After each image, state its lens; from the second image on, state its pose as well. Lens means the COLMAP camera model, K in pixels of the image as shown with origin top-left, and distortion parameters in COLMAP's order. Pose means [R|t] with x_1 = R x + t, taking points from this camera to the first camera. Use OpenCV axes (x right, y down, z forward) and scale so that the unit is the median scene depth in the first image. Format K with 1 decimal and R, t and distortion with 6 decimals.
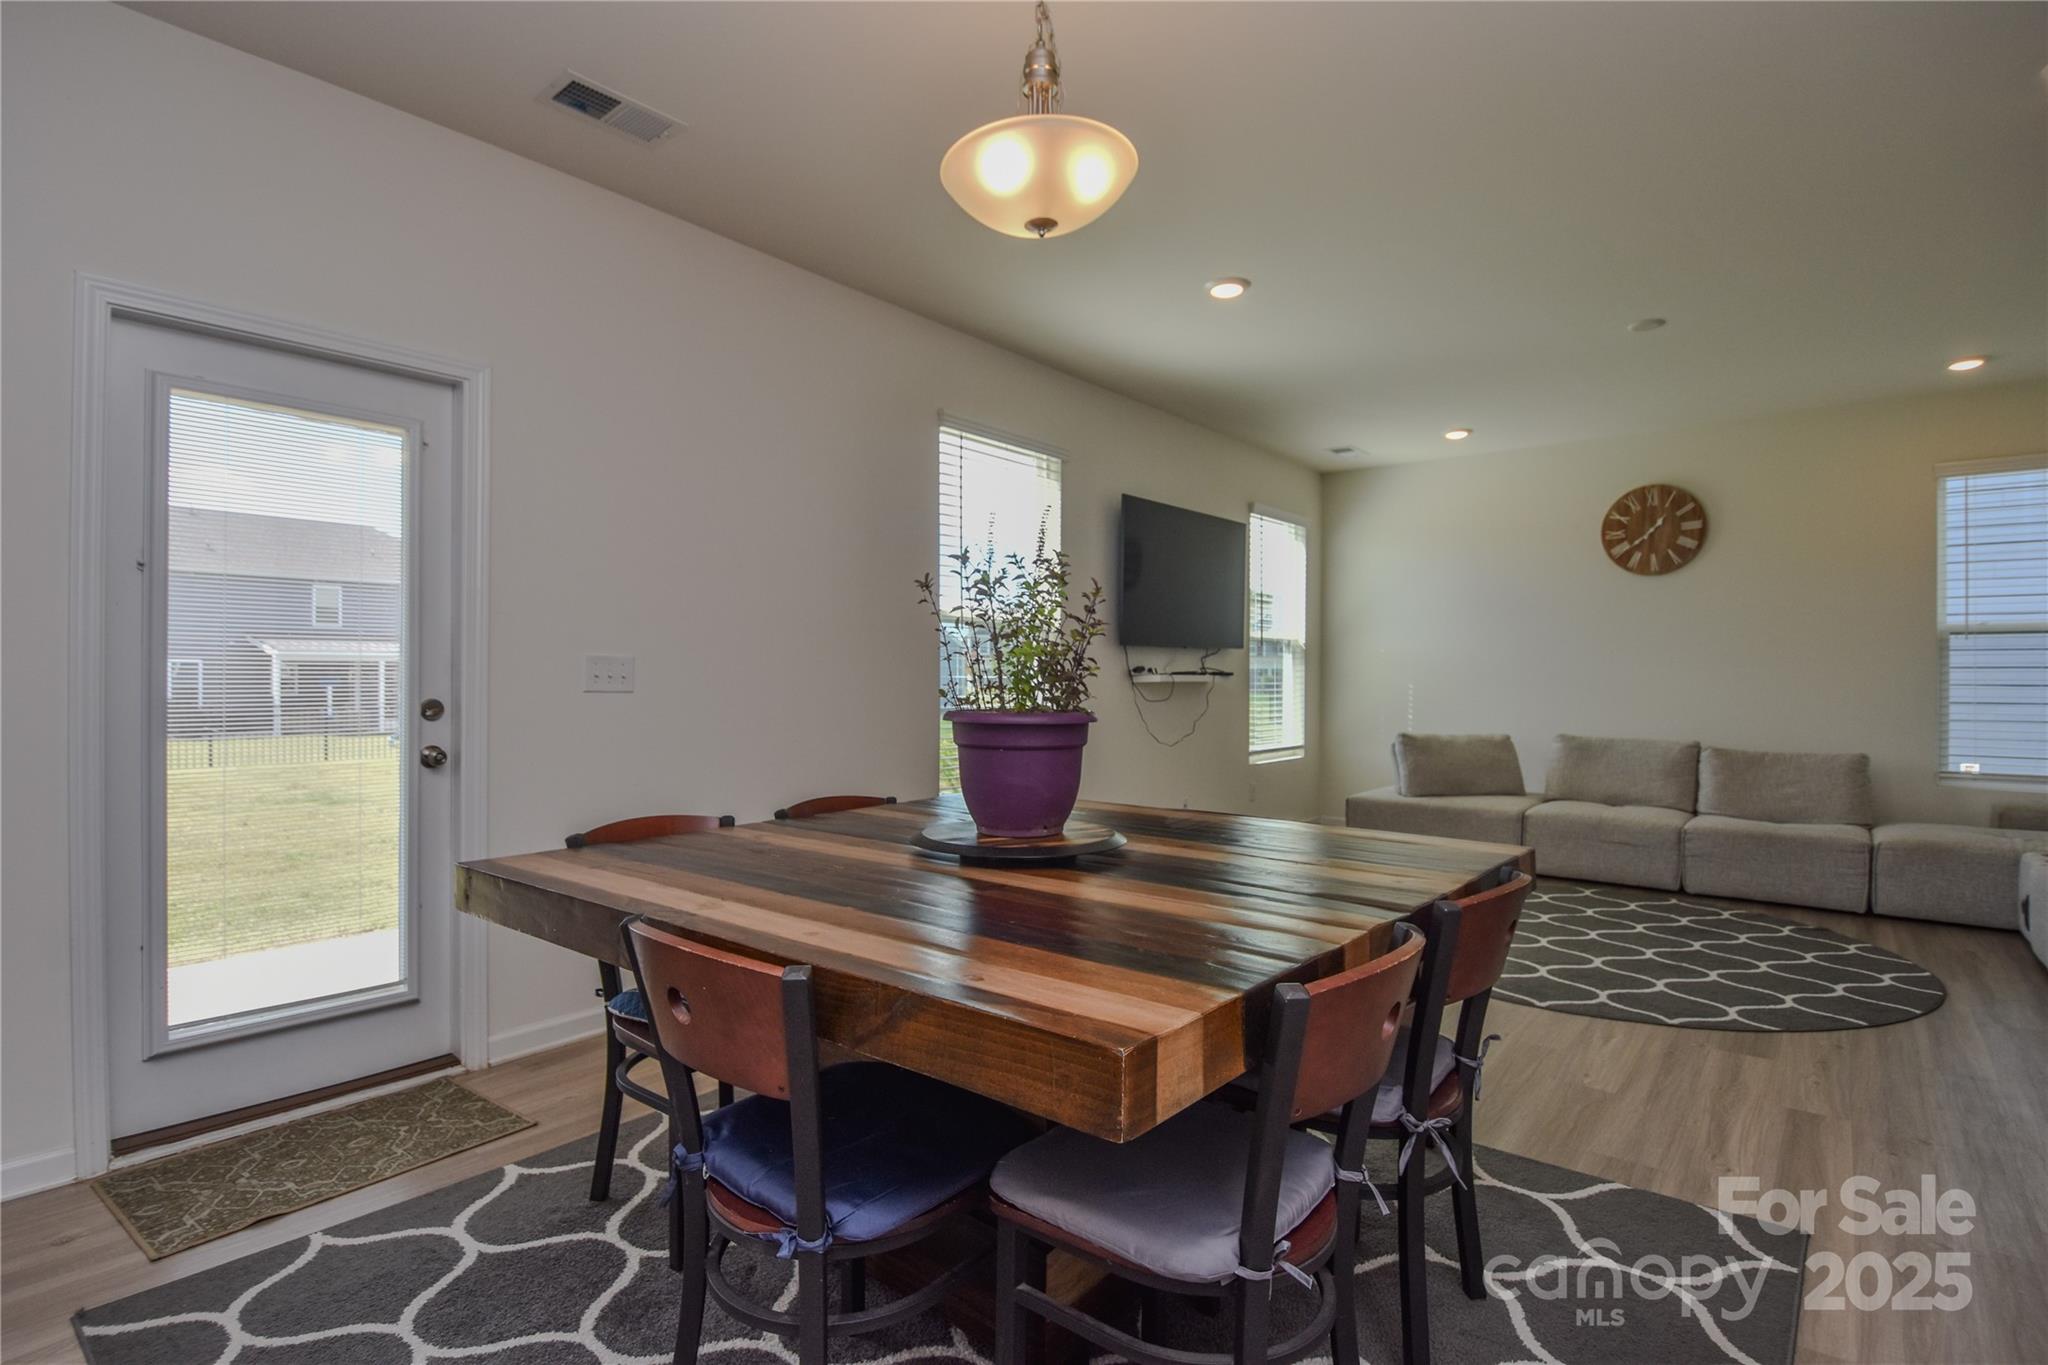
lens RADIAL K [[986.5, 0, 1016.3], [0, 986.5, 687.0], [0, 0, 1]] dist [-0.000830, -0.011238]
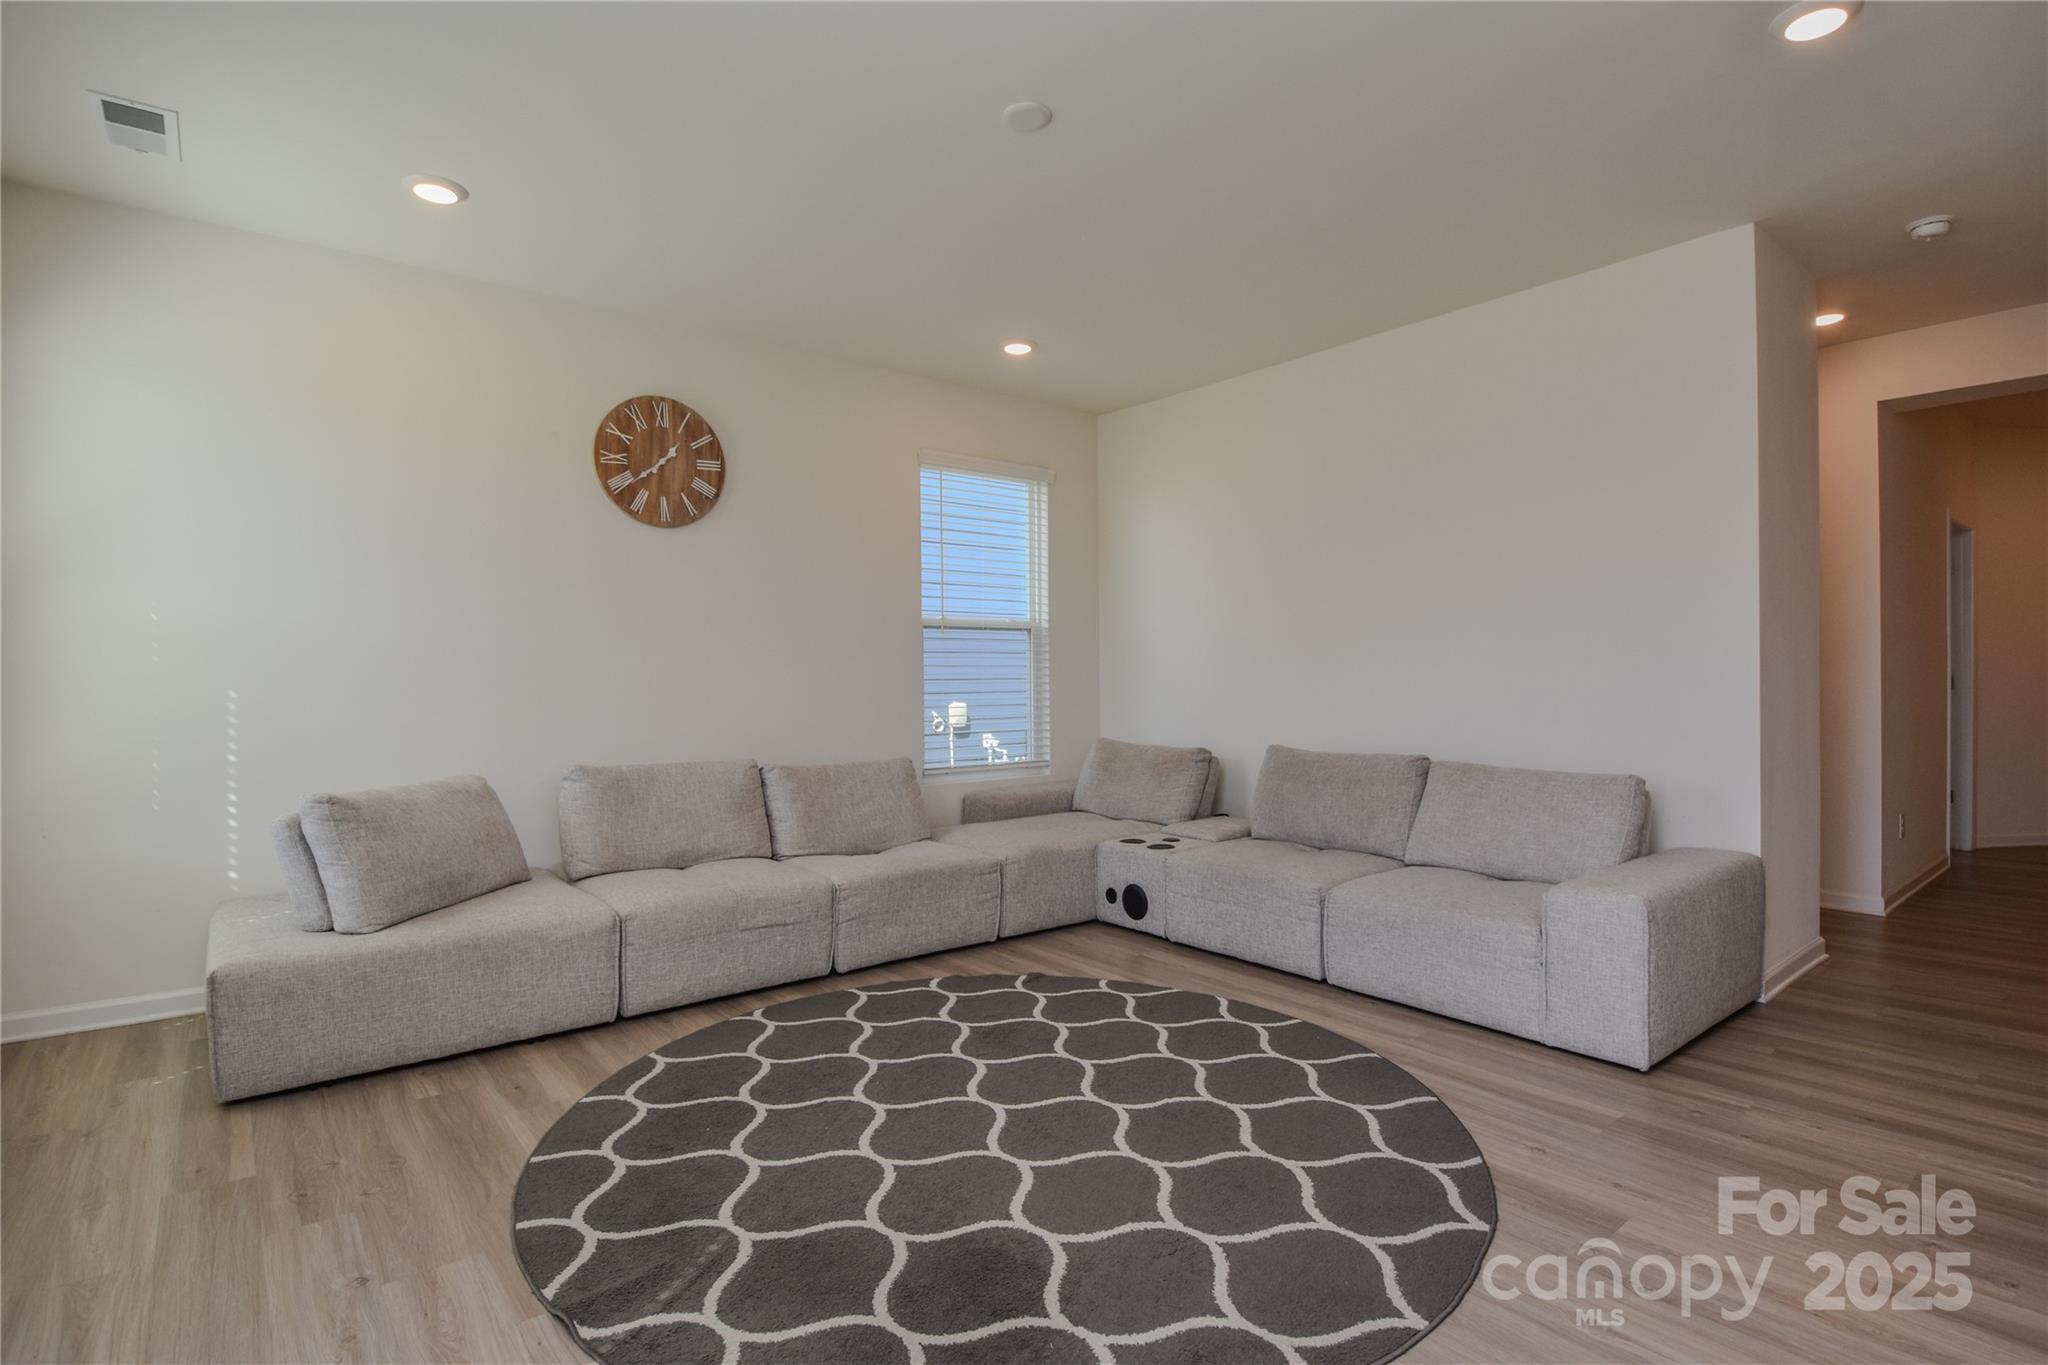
lens RADIAL K [[986.5, 0, 1042.0], [0, 986.5, 682.4], [0, 0, 1]] dist [-0.000830, -0.011238]
pose [[0.185806, -0.008169, 0.982553, 0.009449], [0.016511, 0.999850, 0.005191, -0.002451], [-0.982448, 0.015259, 0.185913, 0.622919]]
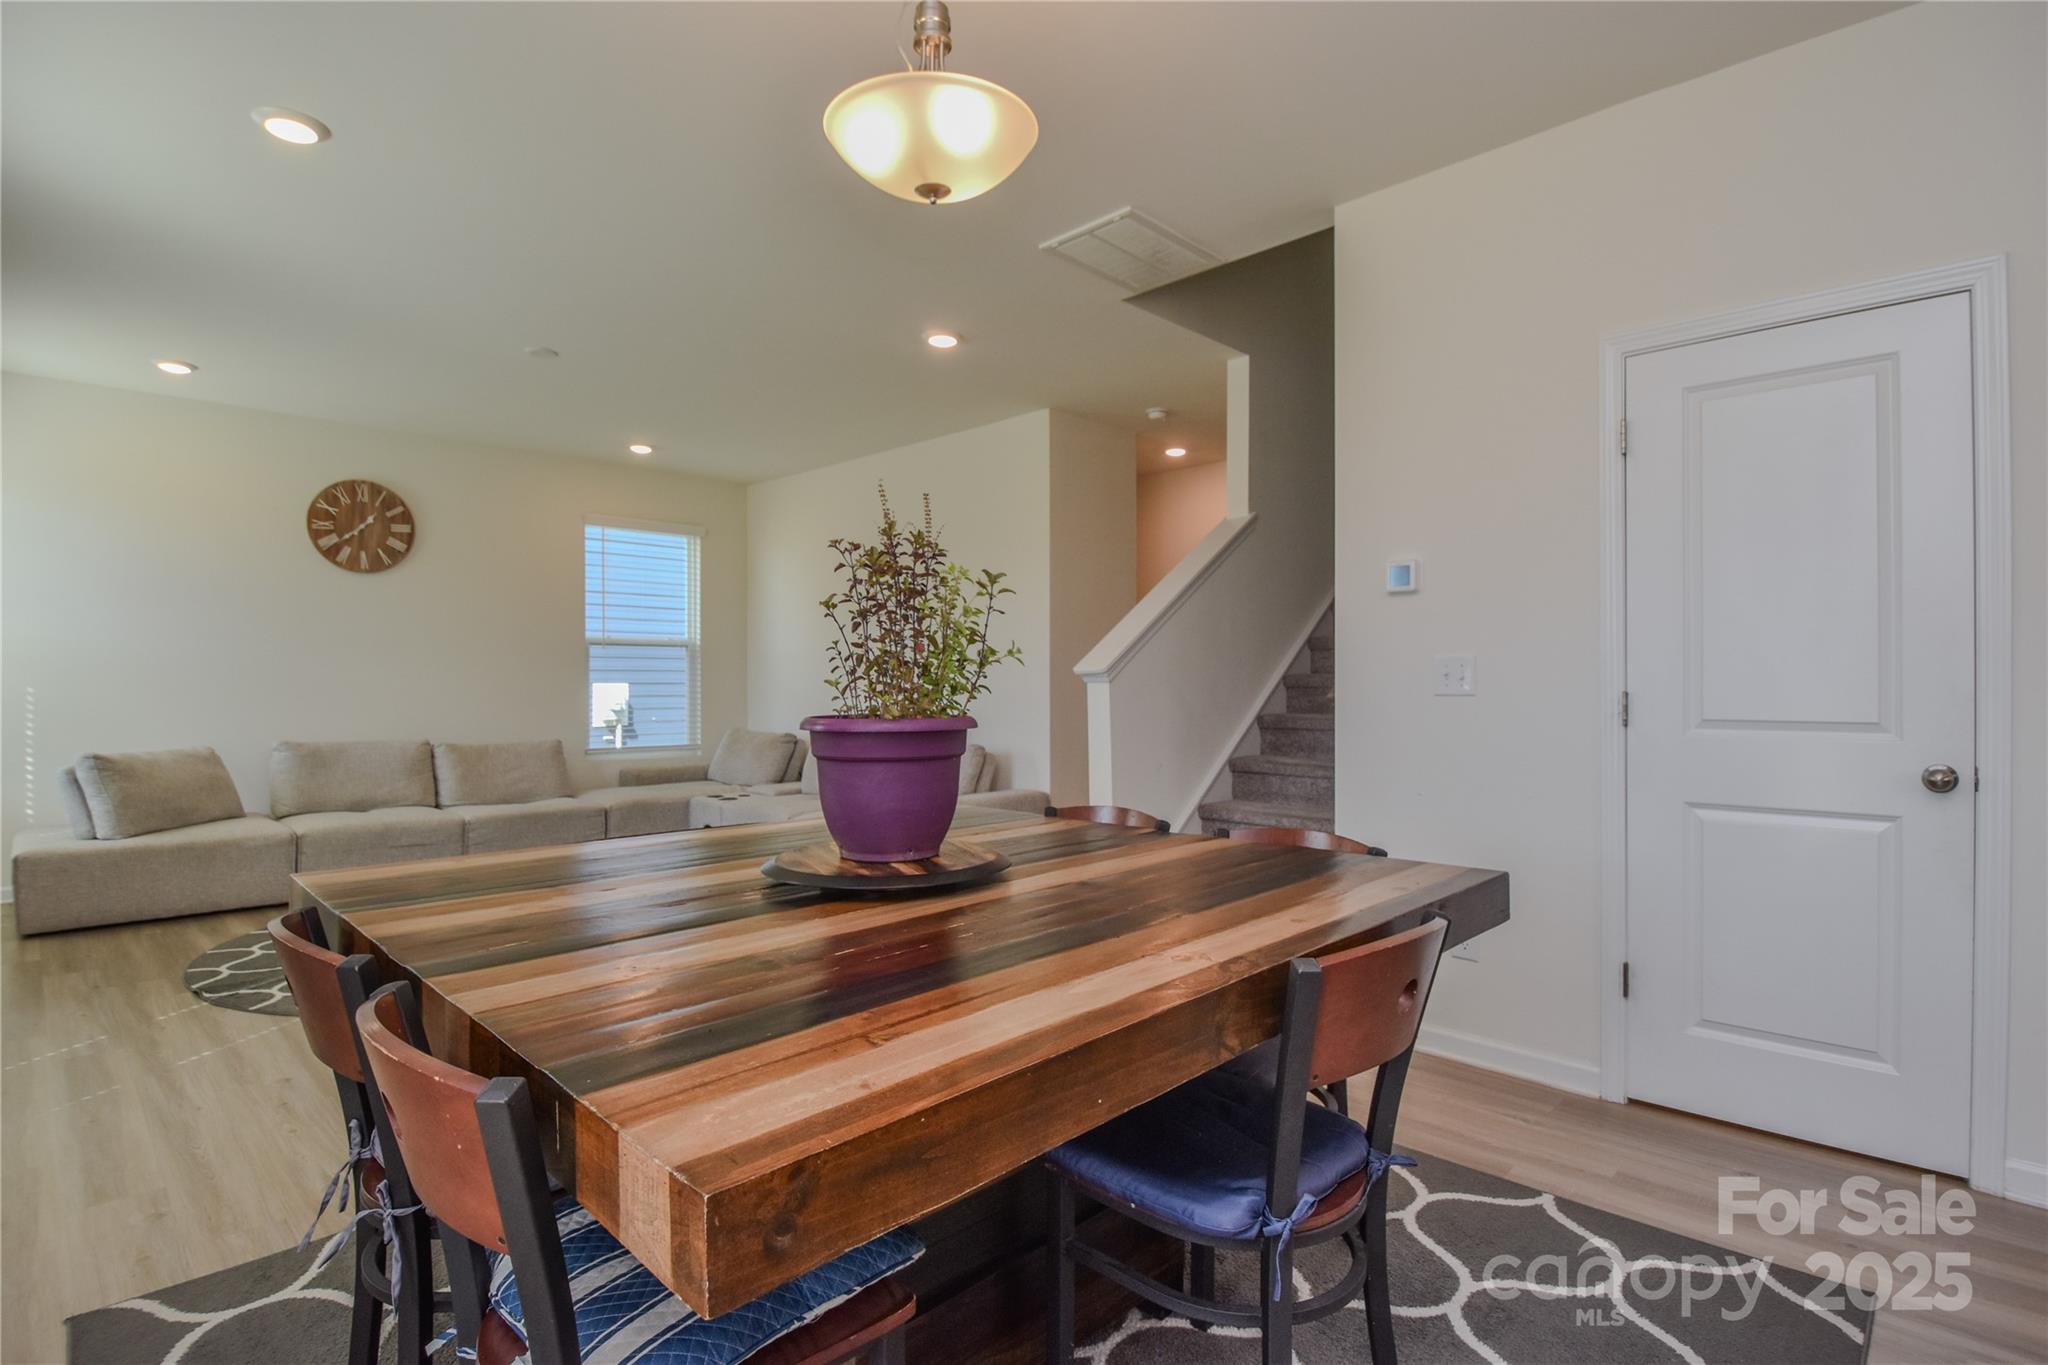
lens RADIAL K [[986.5, 0, 1028.3], [0, 986.5, 683.8], [0, 0, 1]] dist [-0.000830, -0.011238]
pose [[0.079132, -0.007313, 0.996837, -0.282971], [0.007755, 0.999947, 0.006721, -0.004780], [-0.996834, 0.007199, 0.079185, 0.270478]]
